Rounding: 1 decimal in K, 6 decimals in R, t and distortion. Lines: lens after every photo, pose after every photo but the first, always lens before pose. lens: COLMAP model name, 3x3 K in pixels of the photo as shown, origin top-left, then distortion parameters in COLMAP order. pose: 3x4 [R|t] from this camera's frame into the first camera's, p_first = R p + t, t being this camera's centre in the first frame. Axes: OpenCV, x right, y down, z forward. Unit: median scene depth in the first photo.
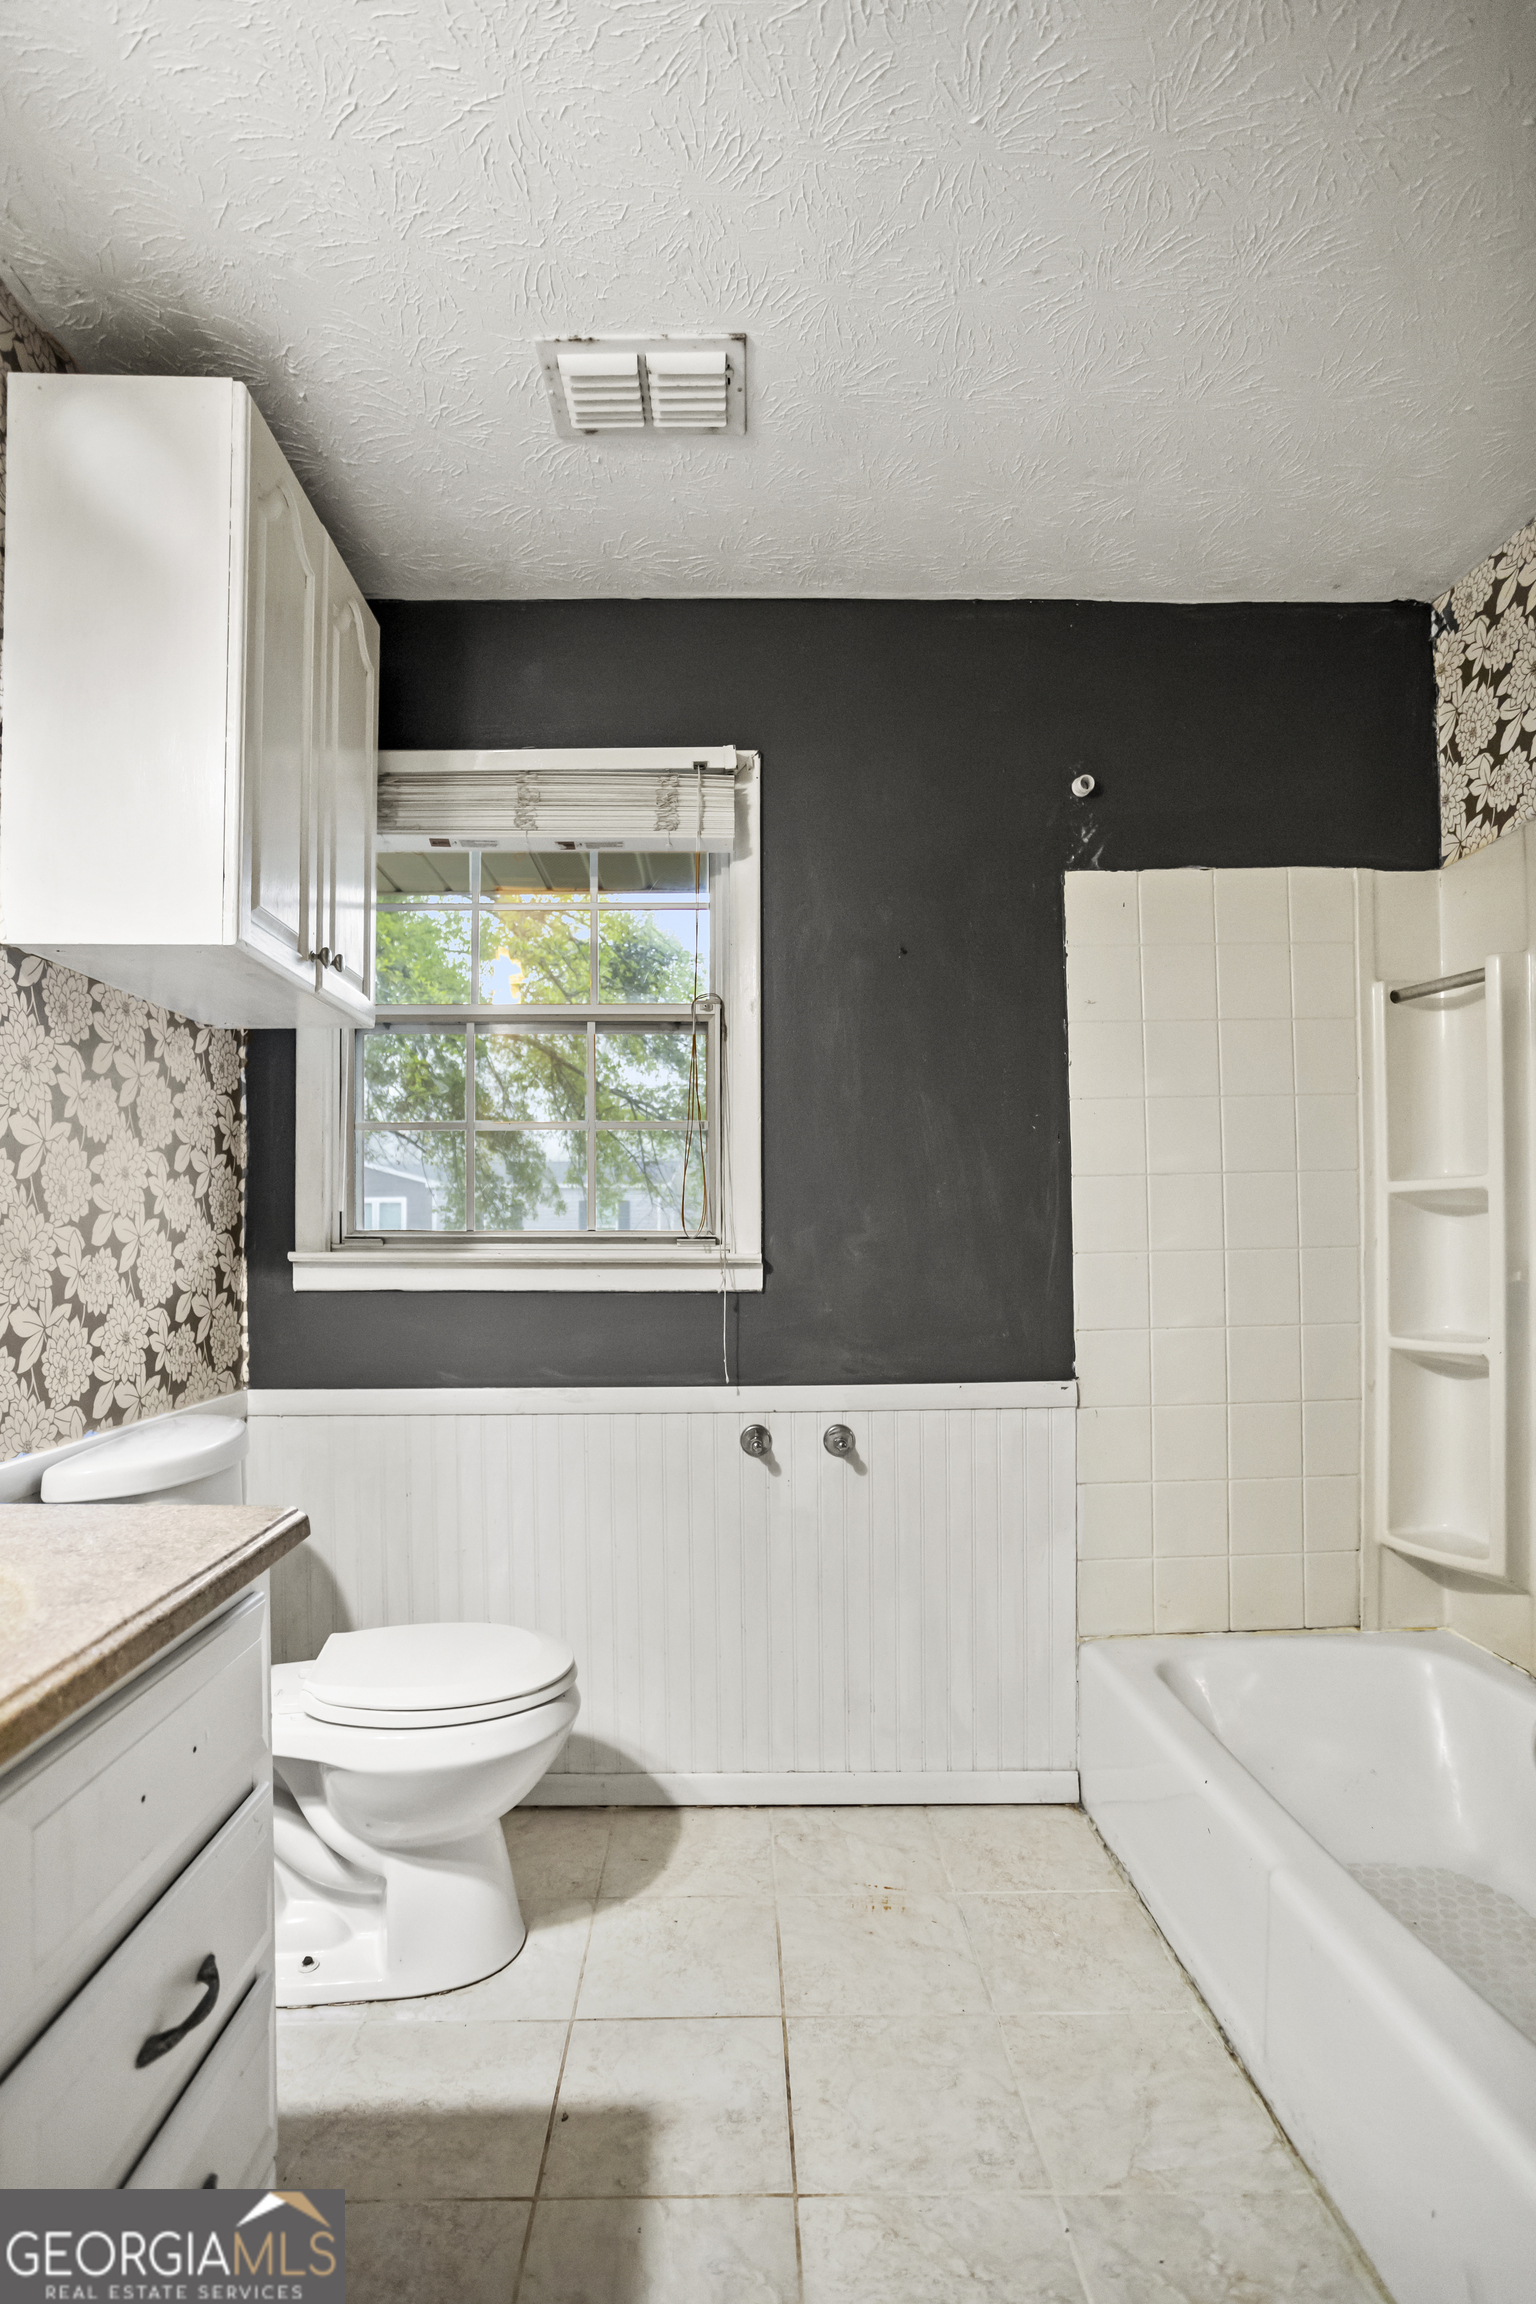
lens RADIAL K [[1182.0, 0, 763.5], [0, 1182.0, 1224.0], [0, 0, 1]] dist [-0.041739, 0.045009]
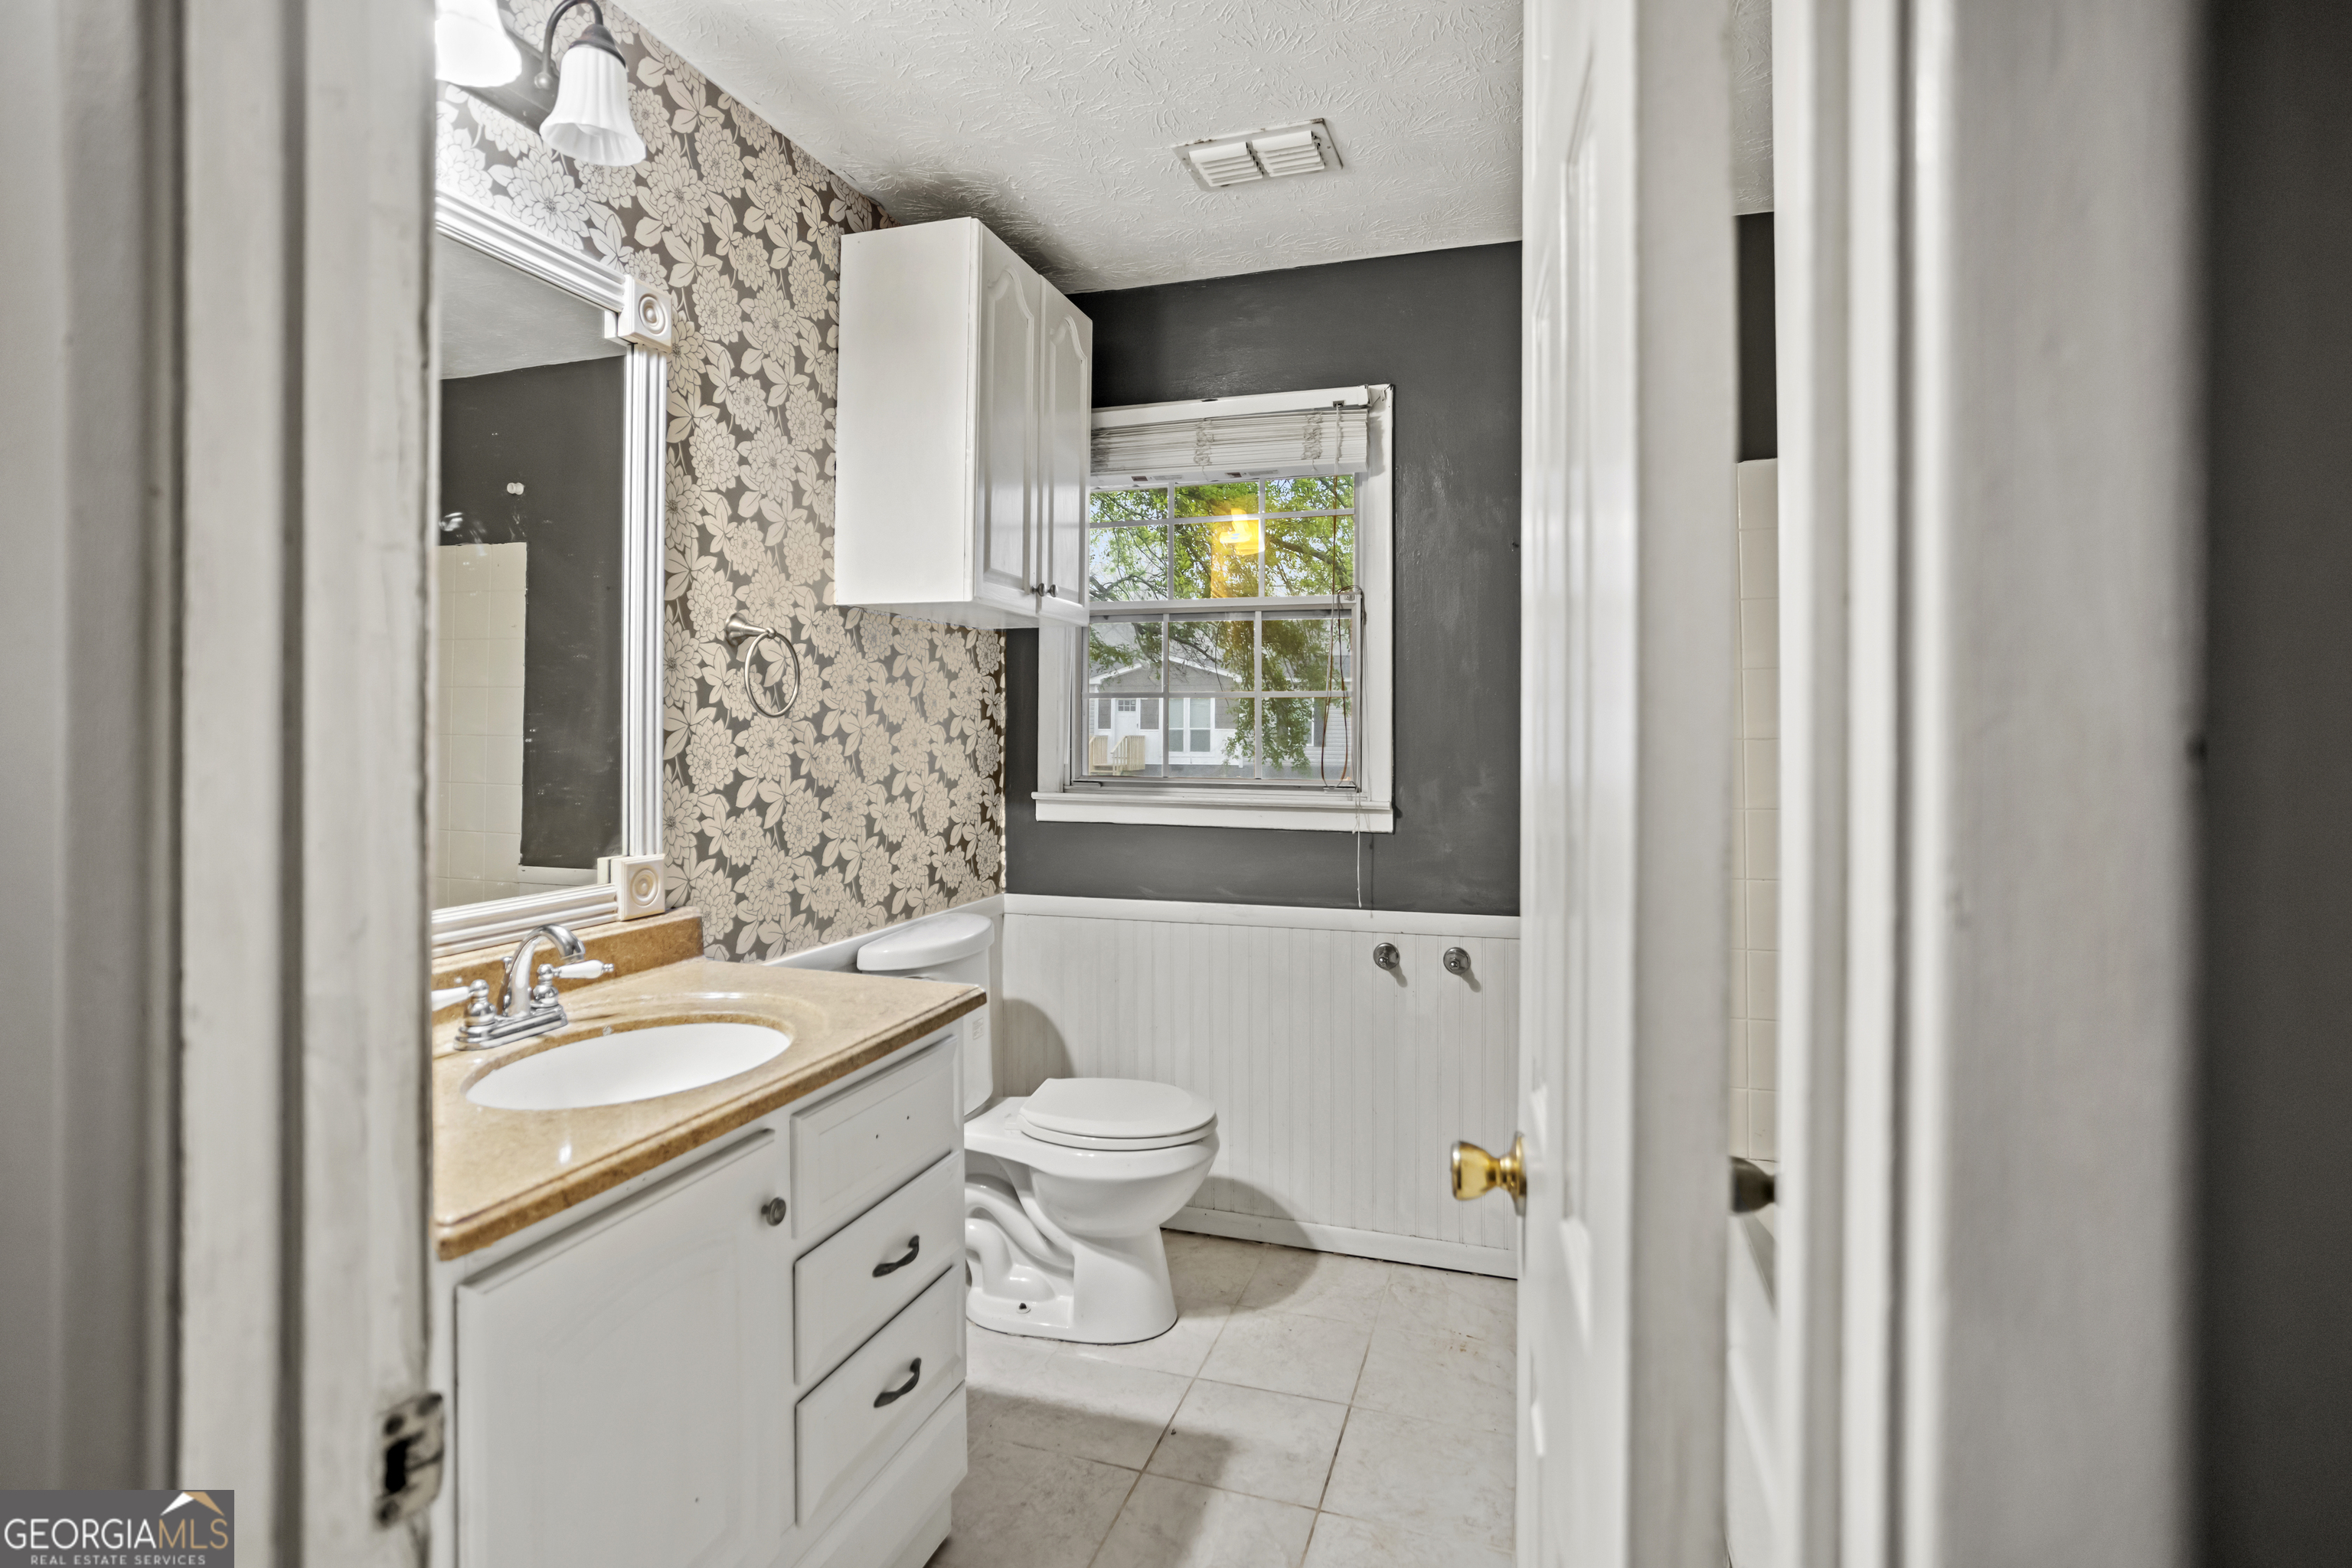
lens RADIAL K [[1172.2, 0, 1179.6], [0, 1172.2, 728.4], [0, 0, 1]] dist [-0.000182, 0.032390]
pose [[0.948986, 0.006401, -0.315253, 0.190086], [-0.004242, 0.999963, 0.007534, -0.064991], [0.315290, -0.005813, 0.948978, -0.229460]]
